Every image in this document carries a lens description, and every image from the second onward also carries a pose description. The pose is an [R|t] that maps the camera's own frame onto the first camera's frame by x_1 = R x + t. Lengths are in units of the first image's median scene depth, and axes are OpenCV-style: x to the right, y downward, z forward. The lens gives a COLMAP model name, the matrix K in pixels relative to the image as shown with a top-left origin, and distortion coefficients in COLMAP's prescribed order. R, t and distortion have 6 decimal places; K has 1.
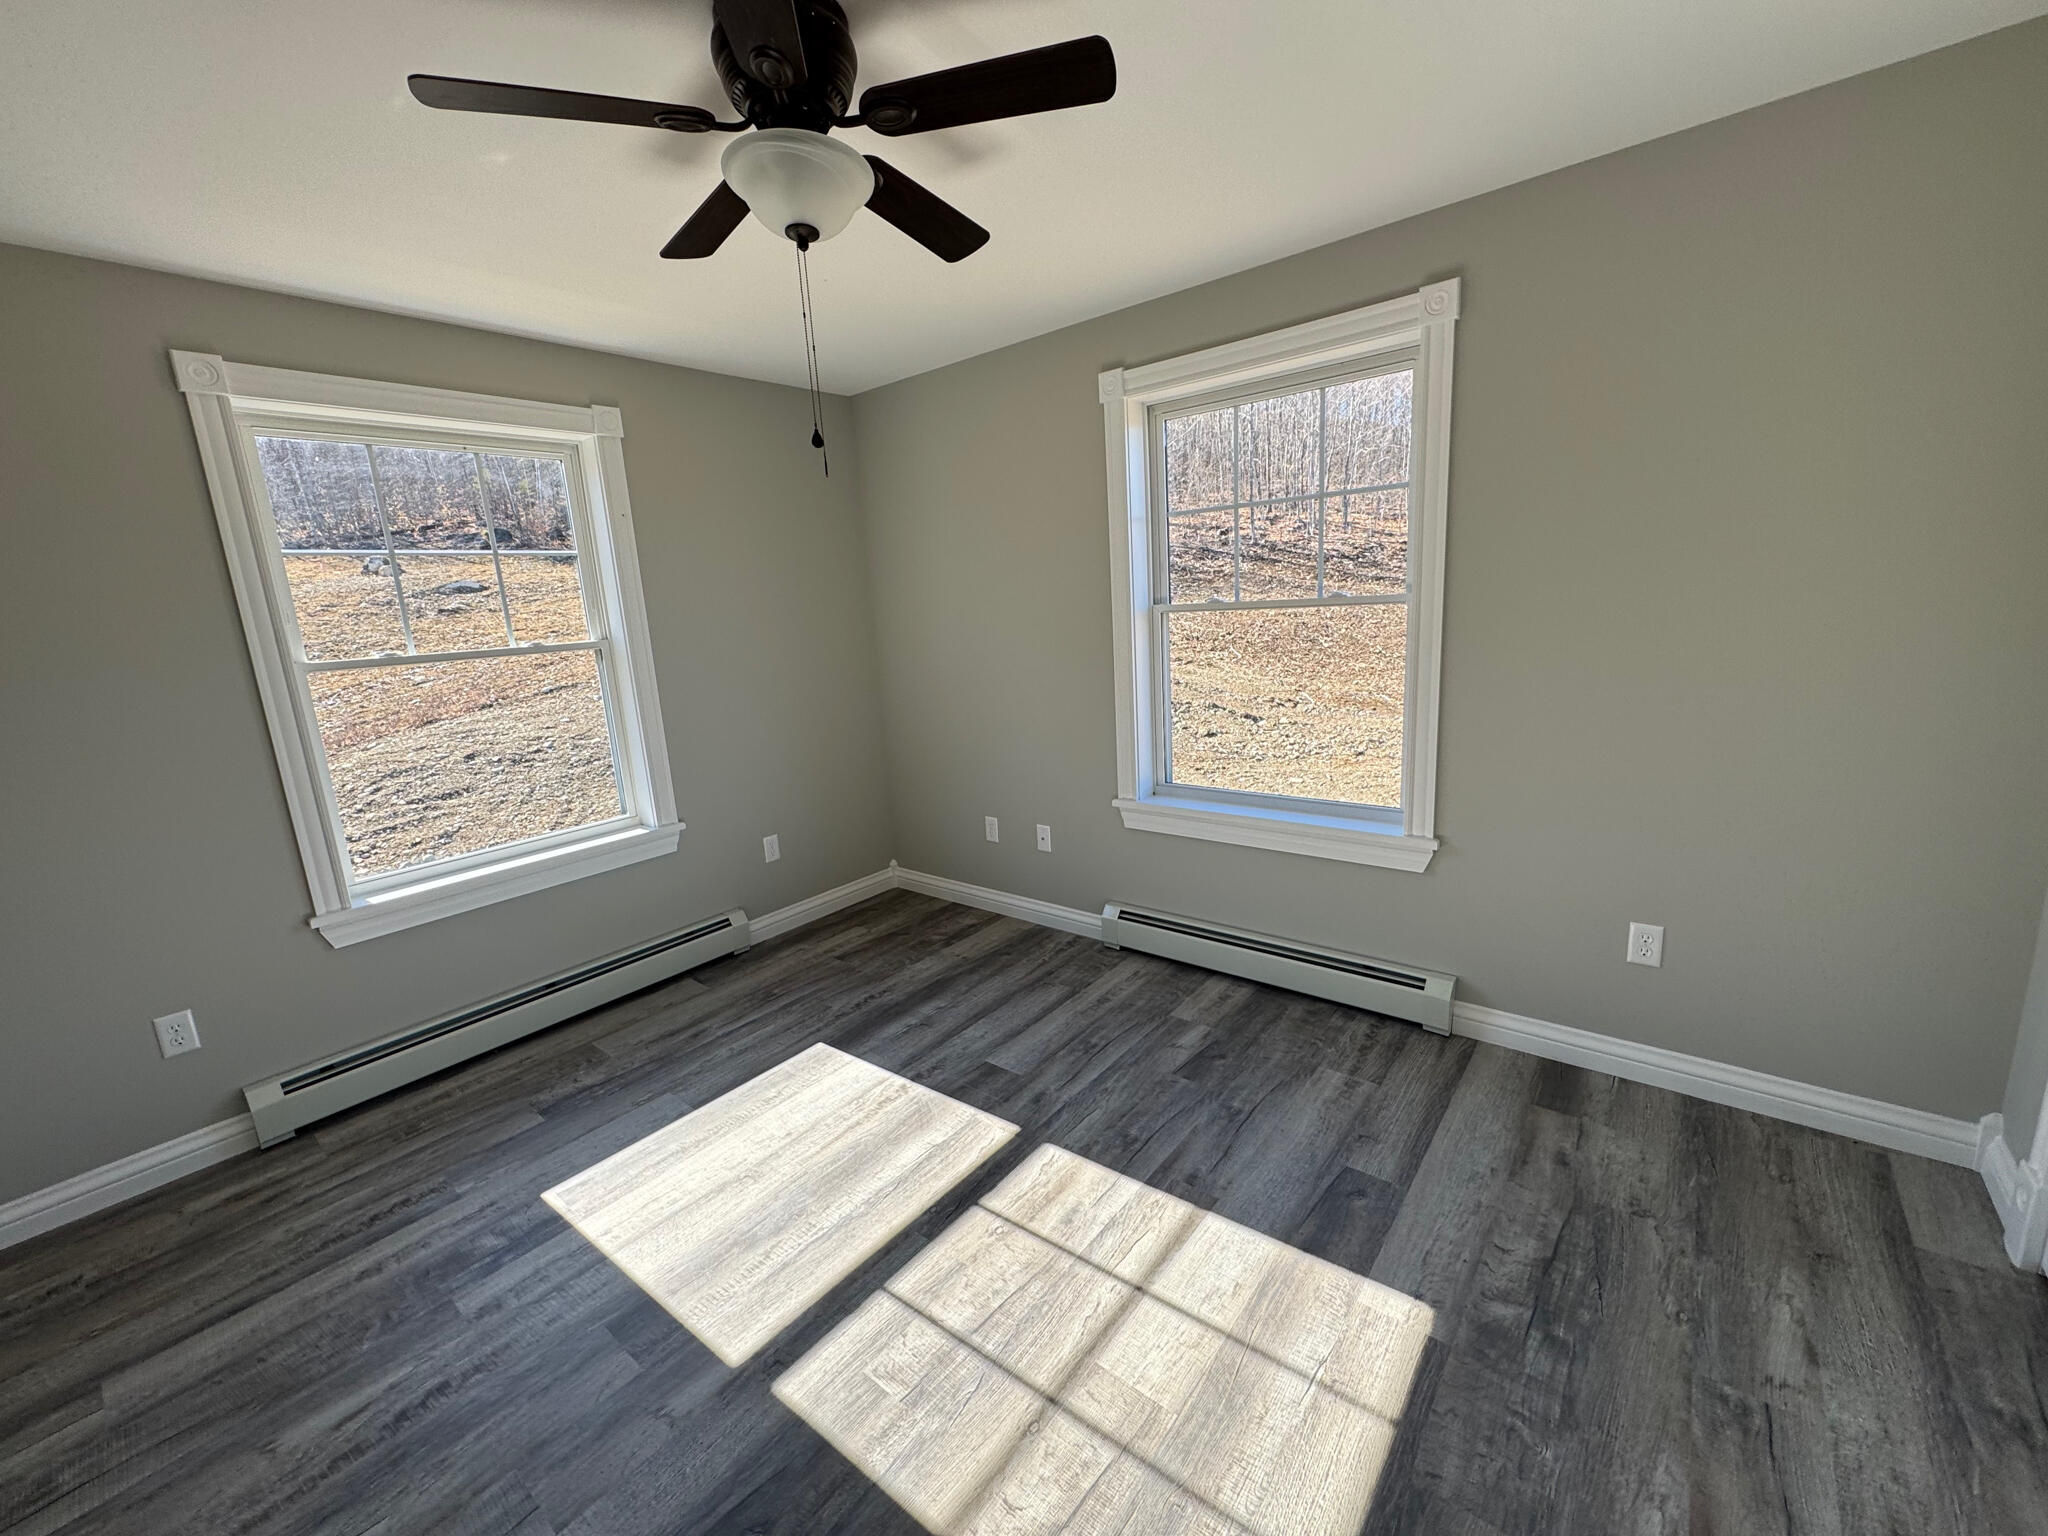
lens RADIAL K [[815.2, 0, 1017.3], [0, 815.2, 770.4], [0, 0, 1]] dist [-0.002945, 0.000379]
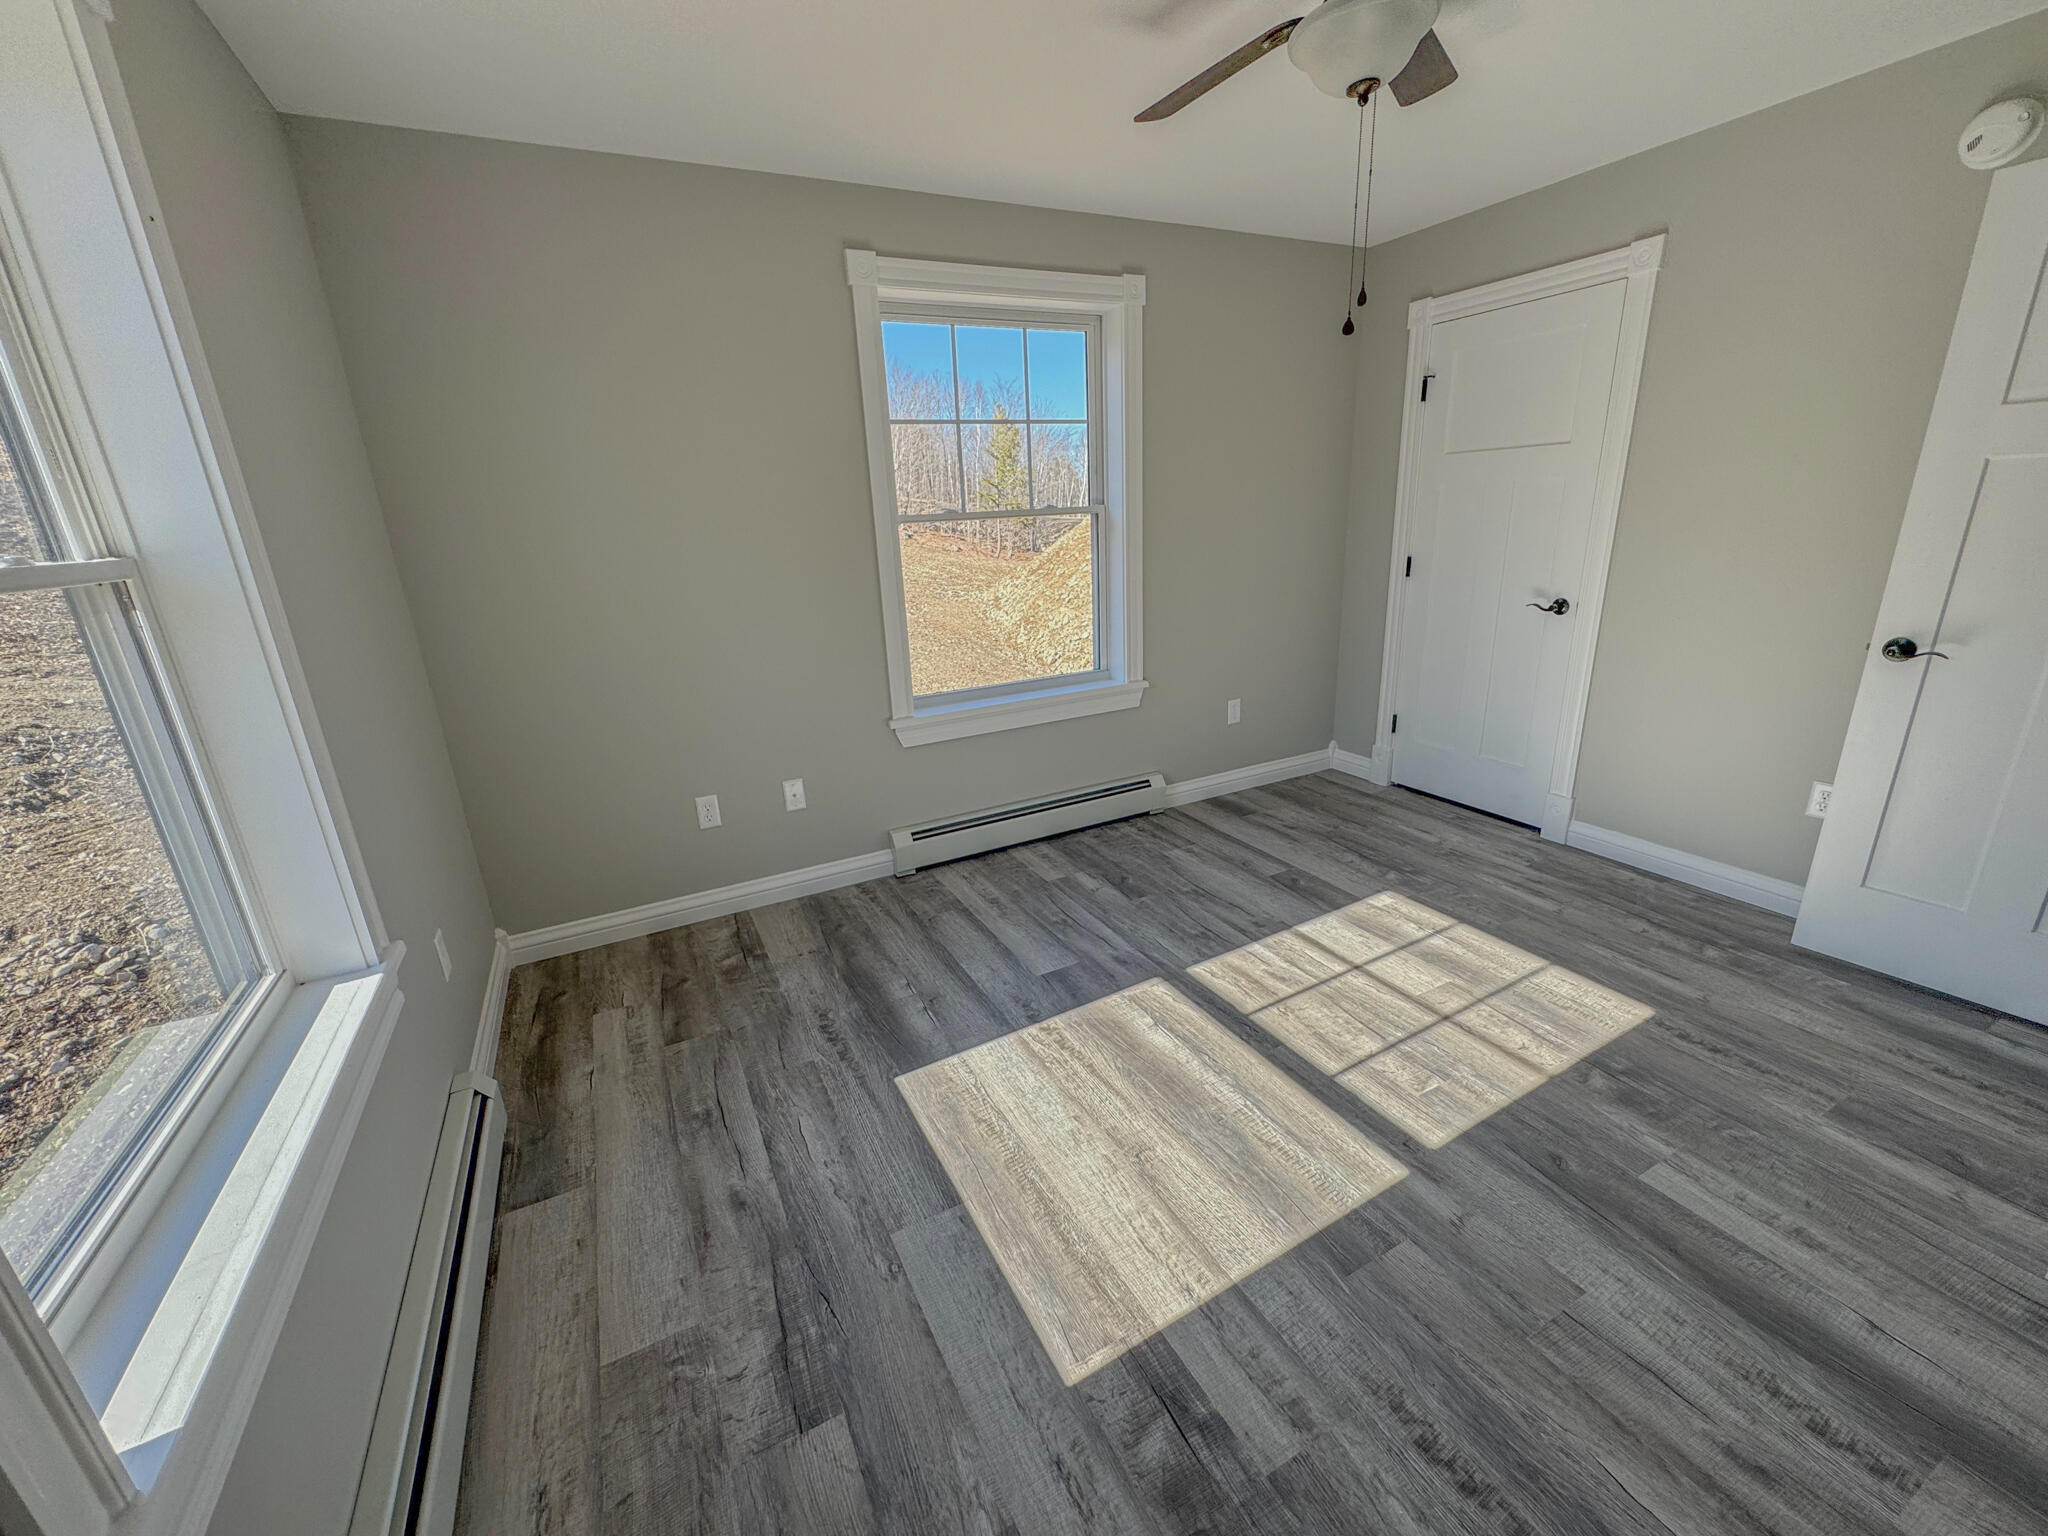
lens RADIAL K [[815.2, 0, 1018.3], [0, 815.2, 772.8], [0, 0, 1]] dist [-0.002945, 0.000379]
pose [[0.401341, -0.244718, 0.882632, -1.037183], [0.212479, 0.962234, 0.170172, -0.059278], [-0.890942, 0.119244, 0.438181, 0.689318]]
